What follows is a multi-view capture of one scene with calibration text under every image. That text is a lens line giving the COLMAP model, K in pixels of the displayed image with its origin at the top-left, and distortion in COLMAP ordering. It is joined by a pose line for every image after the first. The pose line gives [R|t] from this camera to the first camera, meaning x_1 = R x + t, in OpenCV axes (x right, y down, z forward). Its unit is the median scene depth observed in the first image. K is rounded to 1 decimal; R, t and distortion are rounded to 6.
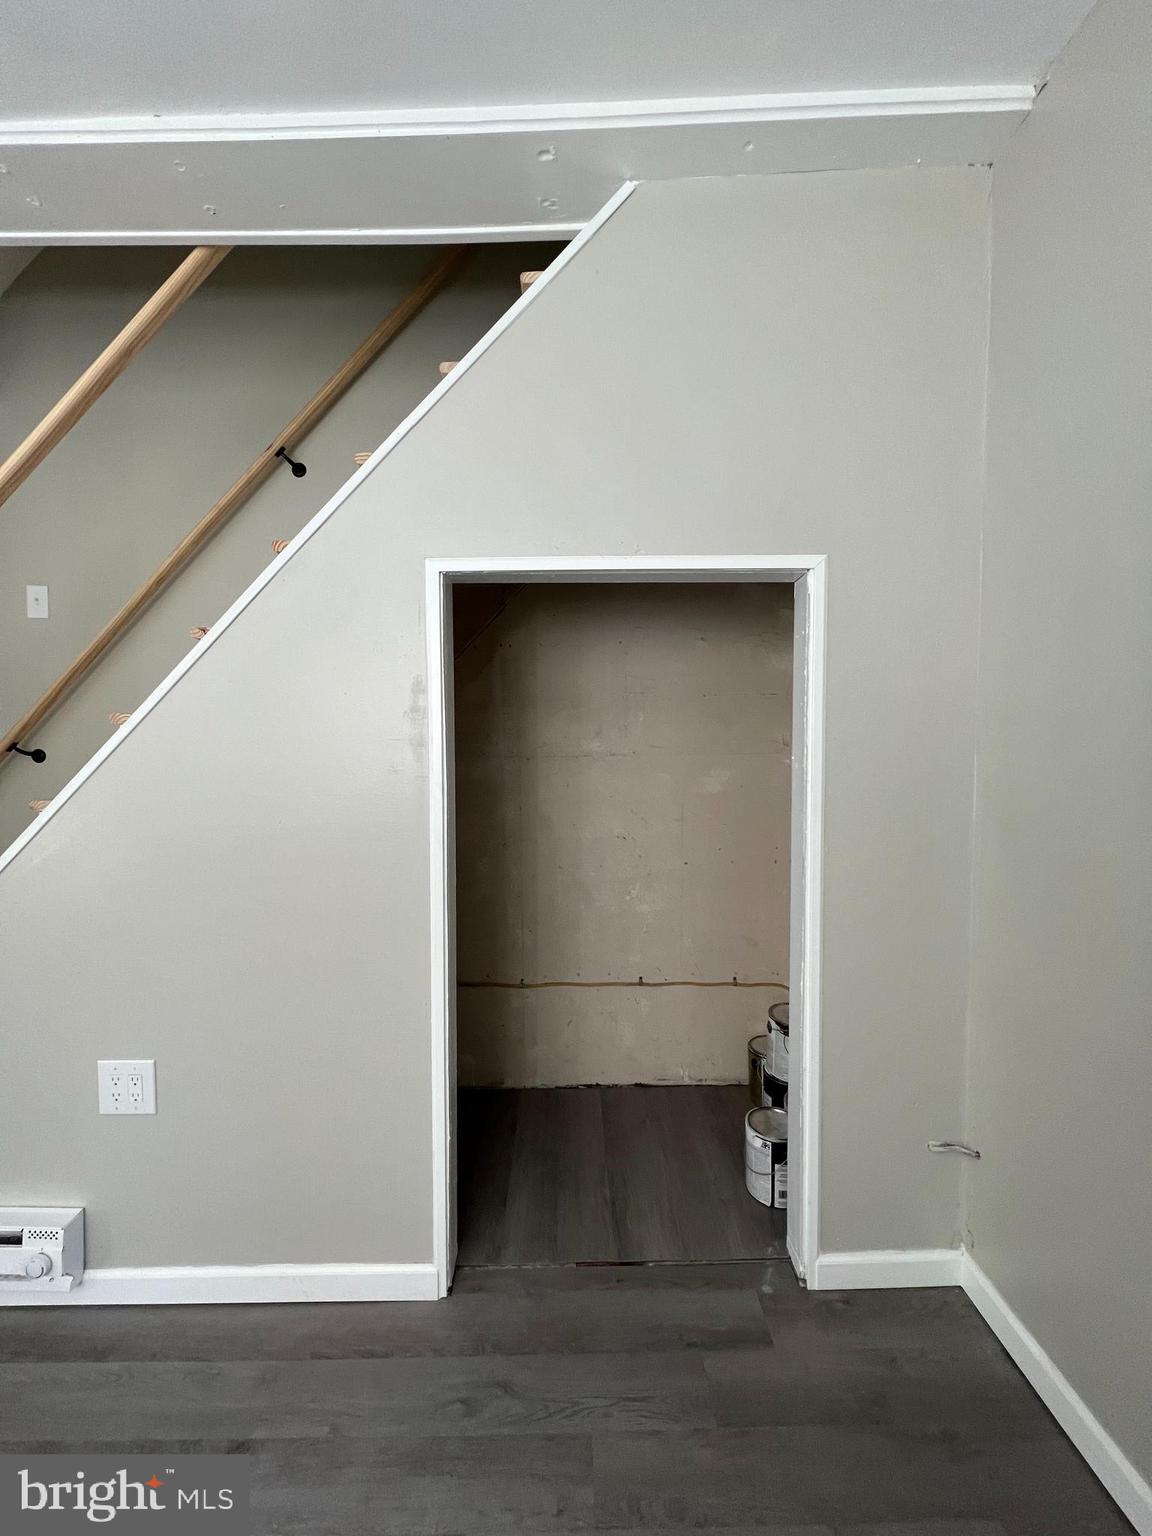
lens RADIAL K [[603.1, 0, 572.2], [0, 603.1, 757.9], [0, 0, 1]] dist [-0.002075, -0.000408]
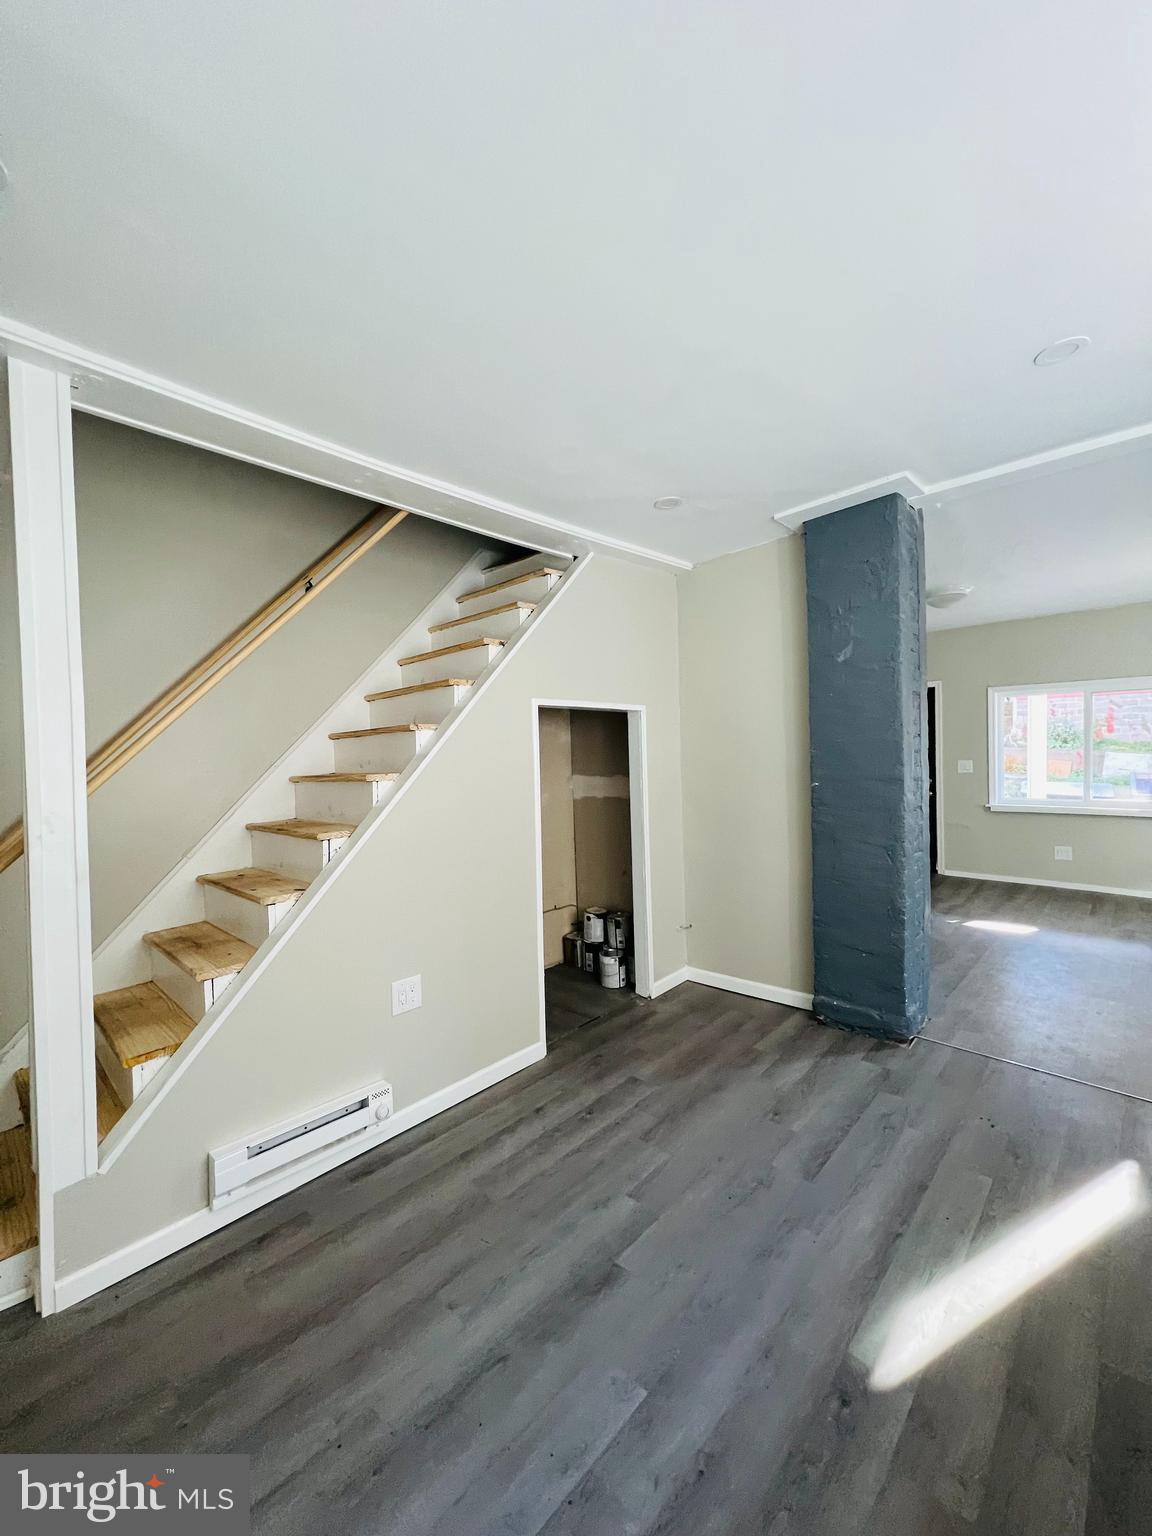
lens RADIAL K [[603.1, 0, 567.3], [0, 603.1, 768.6], [0, 0, 1]] dist [-0.002075, -0.000408]
pose [[0.694294, -0.014426, 0.719547, -1.760156], [0.051780, 0.998209, -0.029950, -0.015643], [-0.717827, 0.058053, 0.693797, -0.576122]]
